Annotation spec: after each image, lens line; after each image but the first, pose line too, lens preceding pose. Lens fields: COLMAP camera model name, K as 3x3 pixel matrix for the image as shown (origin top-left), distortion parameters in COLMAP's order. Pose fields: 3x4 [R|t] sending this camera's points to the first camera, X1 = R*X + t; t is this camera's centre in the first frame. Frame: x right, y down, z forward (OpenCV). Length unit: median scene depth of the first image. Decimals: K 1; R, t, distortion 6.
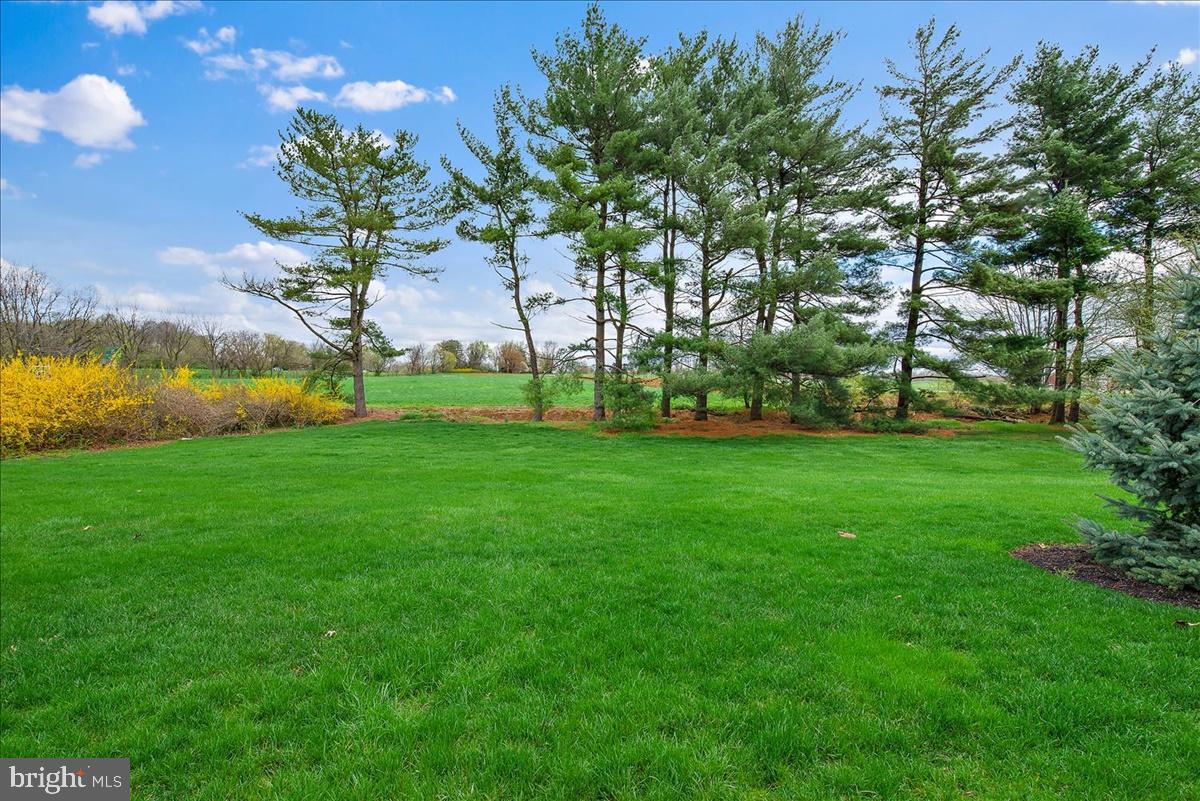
lens RADIAL K [[517.3, 0, 600.3], [0, 517.3, 384.3], [0, 0, 1]] dist [0.002181, 0.000382]
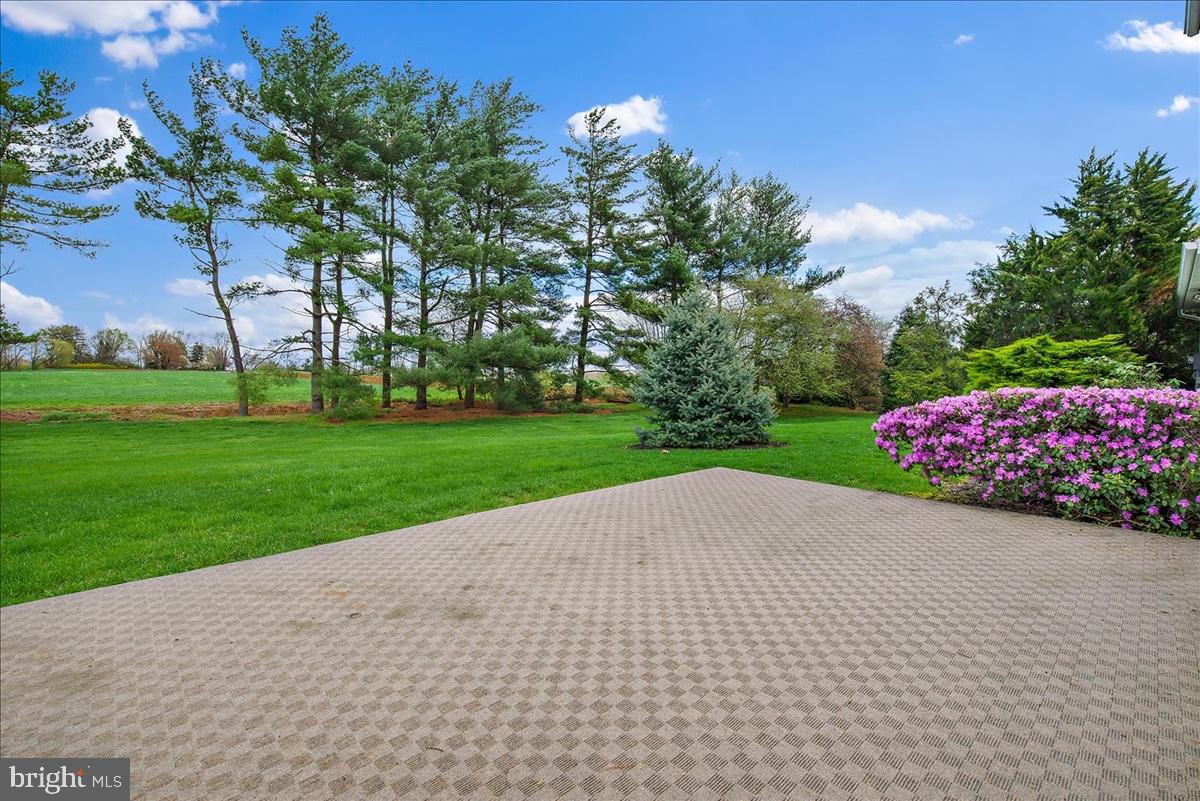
lens RADIAL K [[517.3, 0, 600.3], [0, 517.3, 384.3], [0, 0, 1]] dist [0.002181, 0.000382]
pose [[0.848614, -0.010151, 0.528915, -0.066889], [0.009801, 0.999946, 0.003465, 0.015618], [-0.528921, 0.002243, 0.848668, -0.150163]]
